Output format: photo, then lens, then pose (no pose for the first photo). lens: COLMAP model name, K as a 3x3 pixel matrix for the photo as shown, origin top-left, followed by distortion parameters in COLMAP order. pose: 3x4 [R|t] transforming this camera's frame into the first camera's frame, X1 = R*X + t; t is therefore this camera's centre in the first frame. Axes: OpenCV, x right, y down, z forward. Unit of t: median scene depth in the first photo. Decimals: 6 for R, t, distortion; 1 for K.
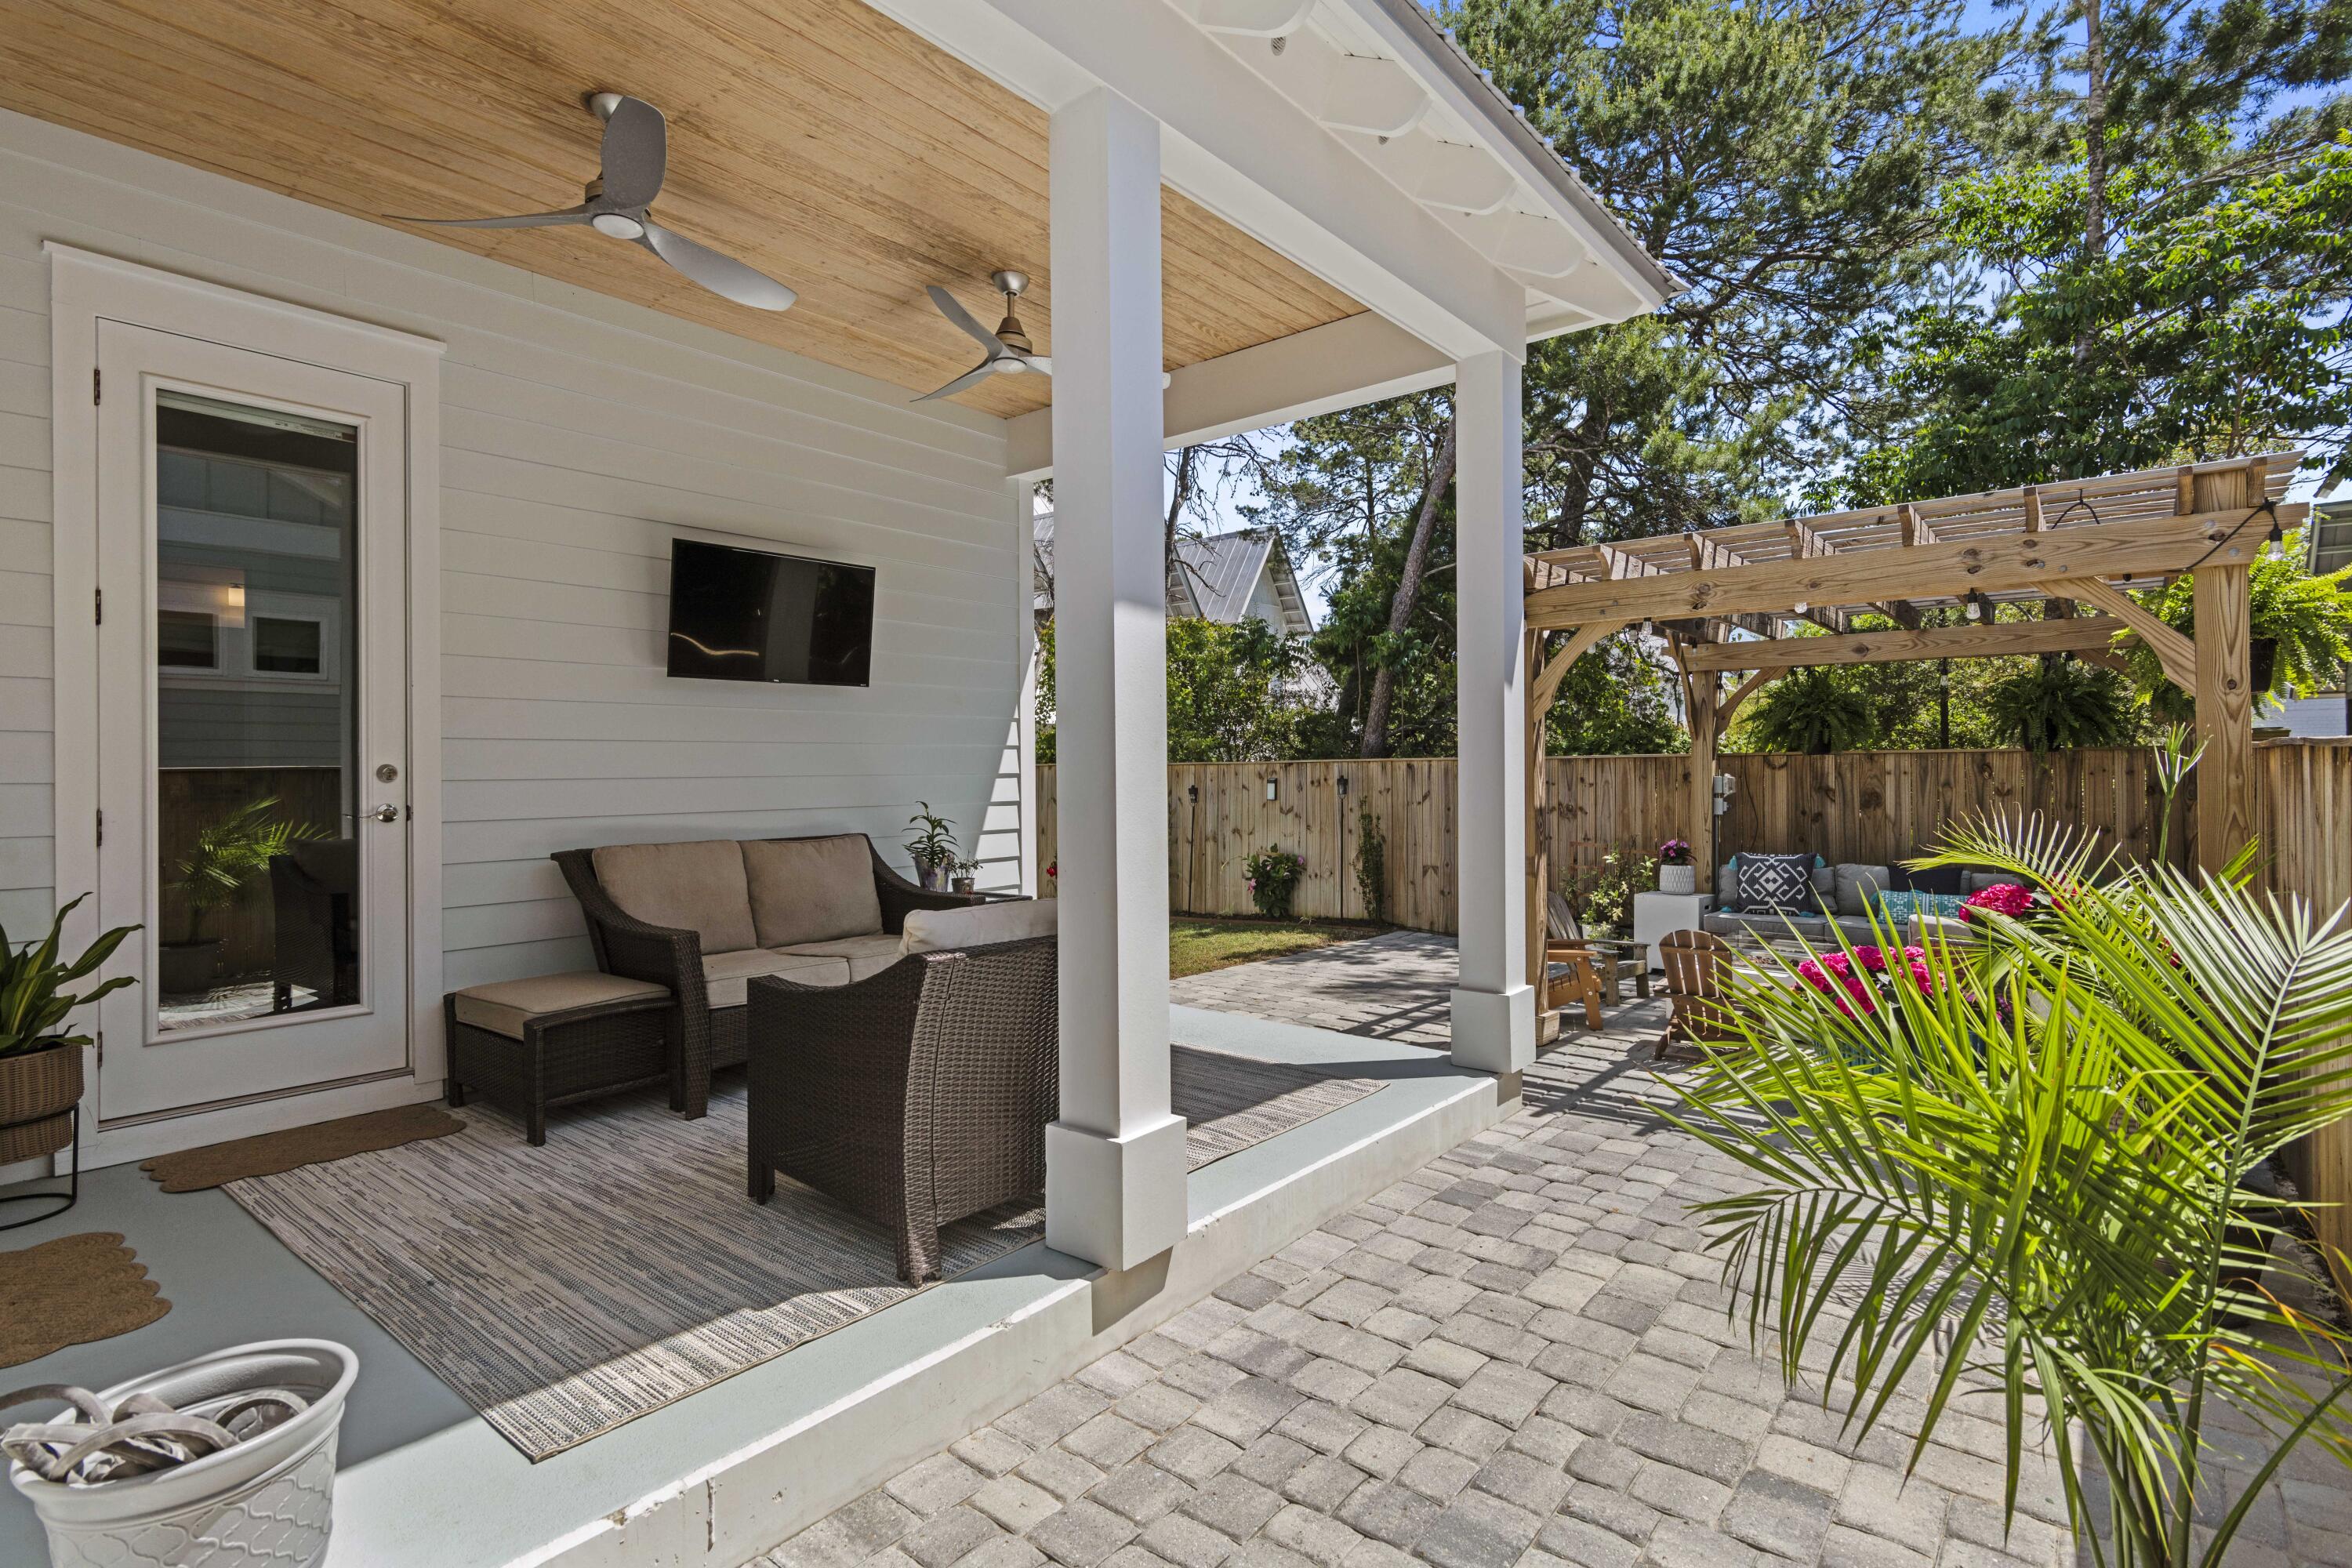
lens RADIAL K [[1135.0, 0, 1177.5], [0, 1135.0, 775.8], [0, 0, 1]] dist [0.000126, -0.000010]
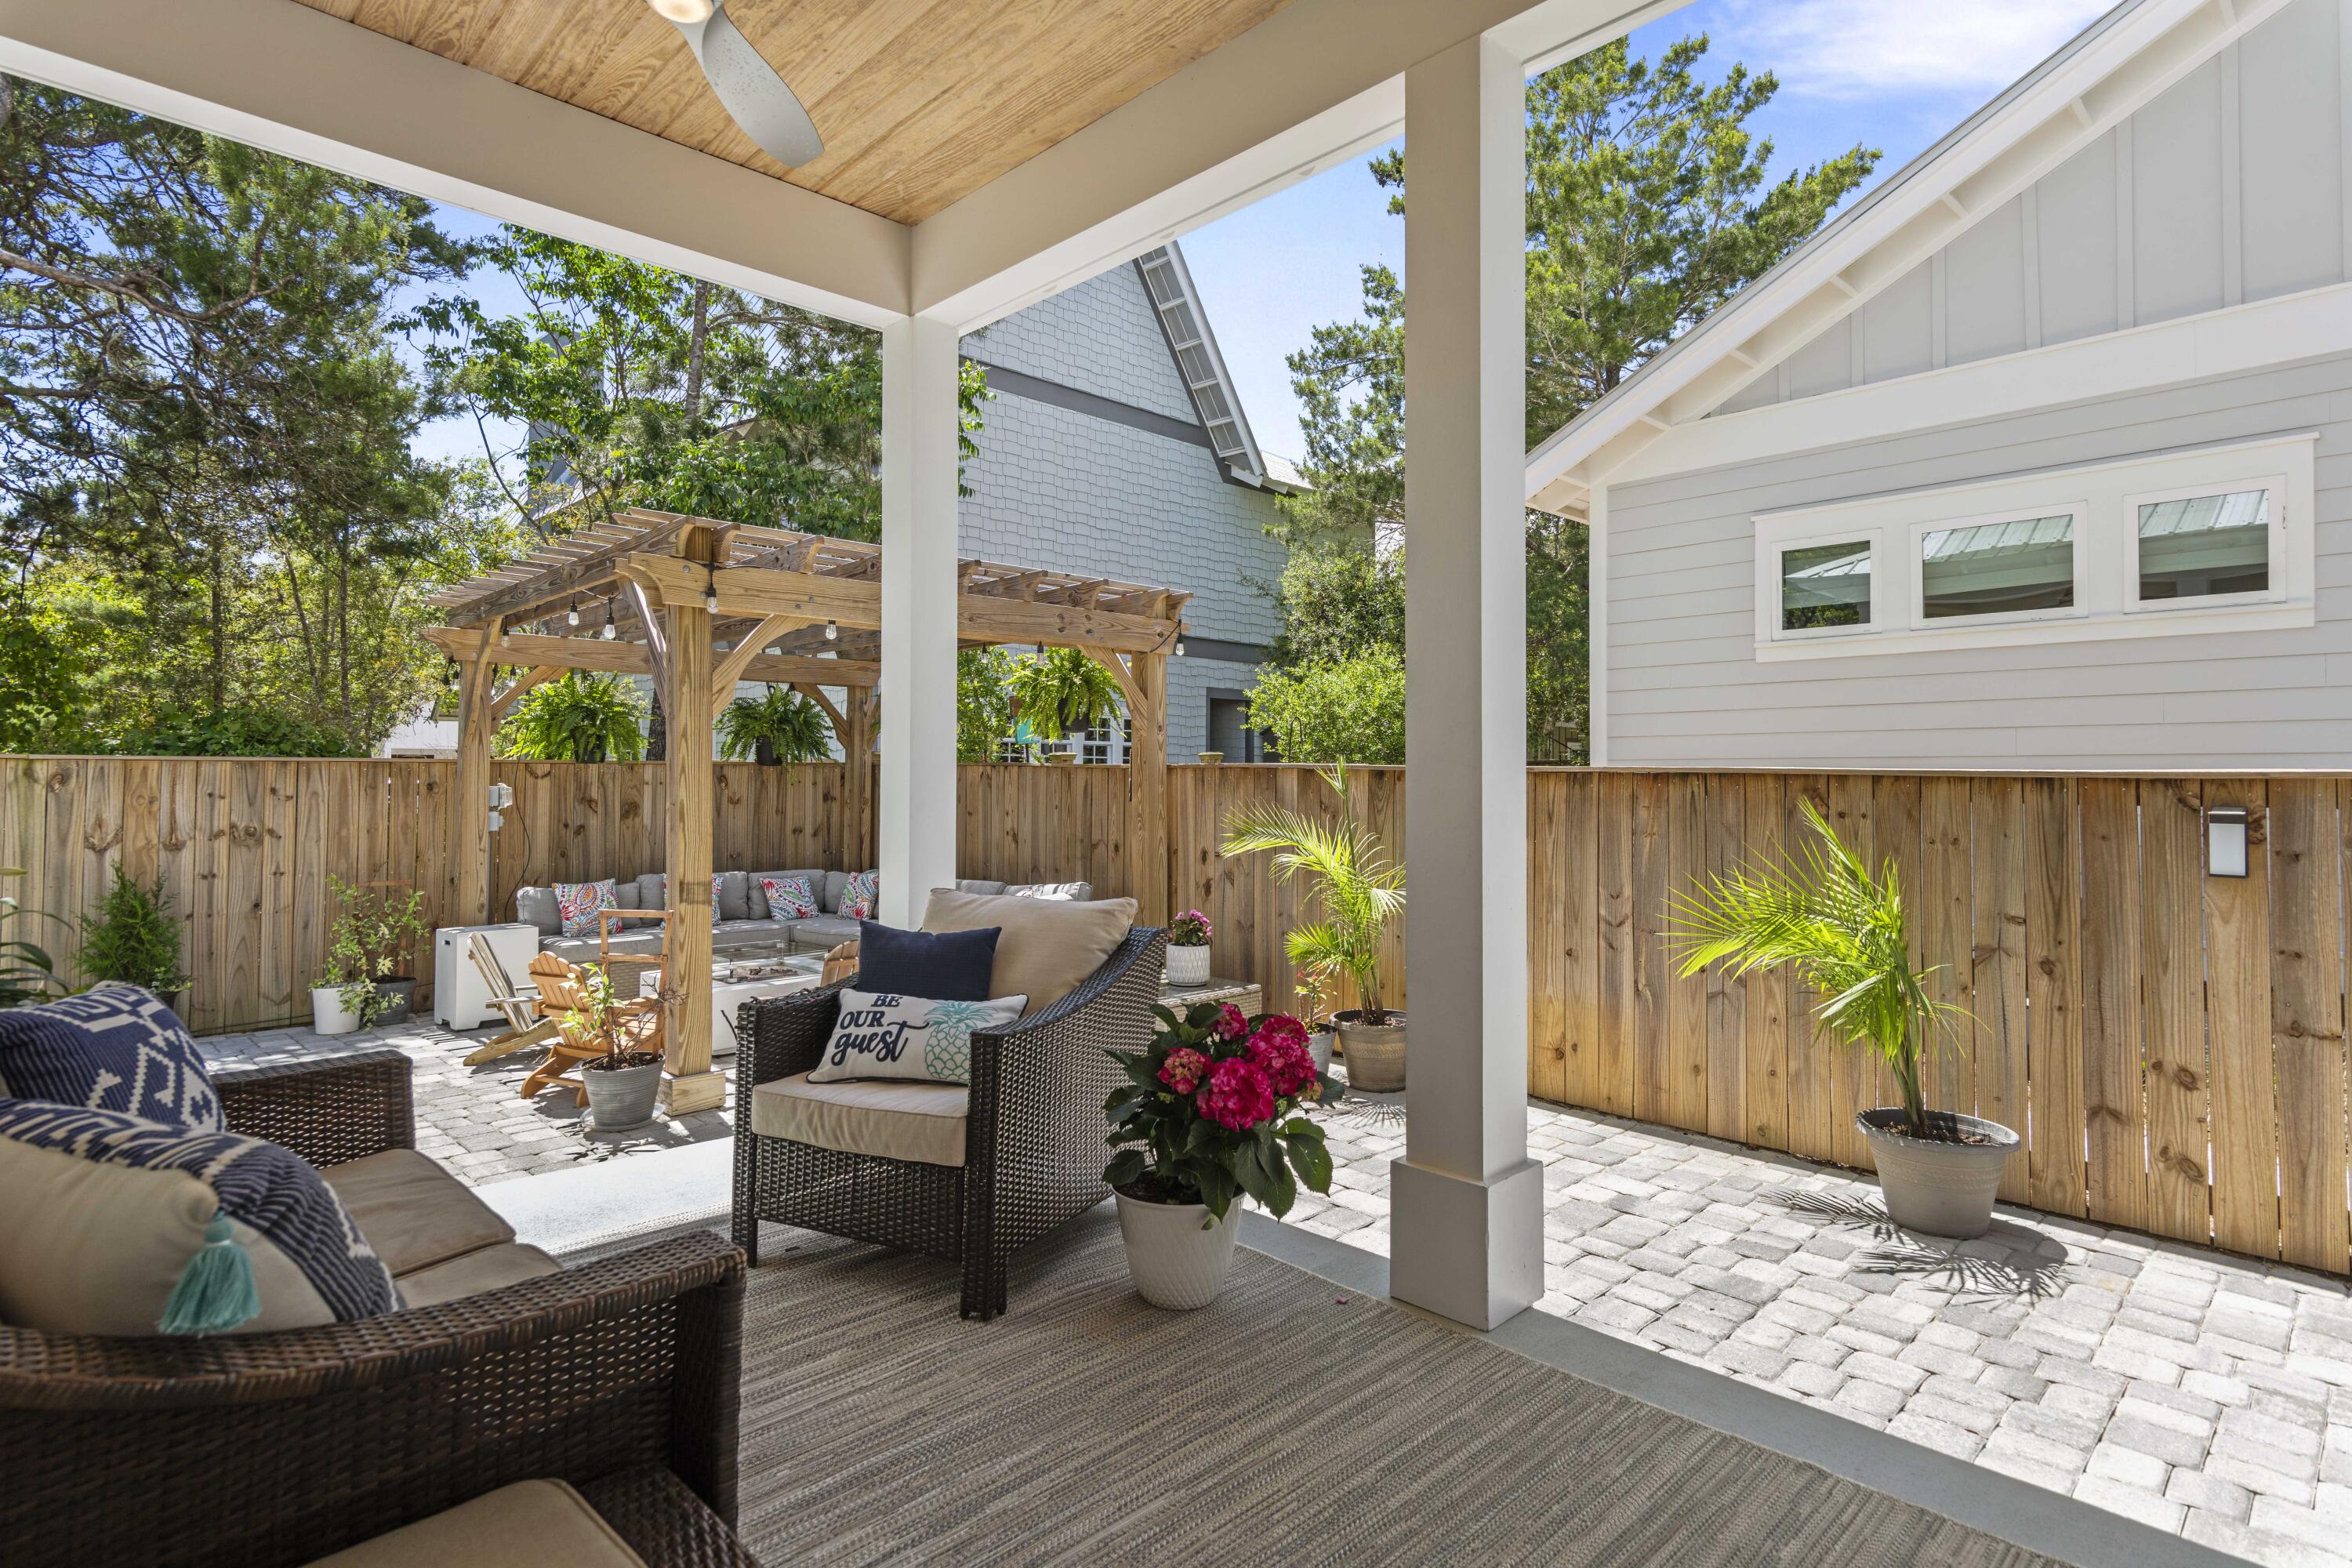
lens RADIAL K [[1197.9, 0, 1177.1], [0, 1197.9, 775.8], [0, 0, 1]] dist [-0.000678, -0.000023]
pose [[0.114745, 0.008884, 0.993355, -0.368737], [-0.001750, 0.999960, -0.008741, -0.000366], [-0.993393, -0.000735, 0.114756, 0.399466]]
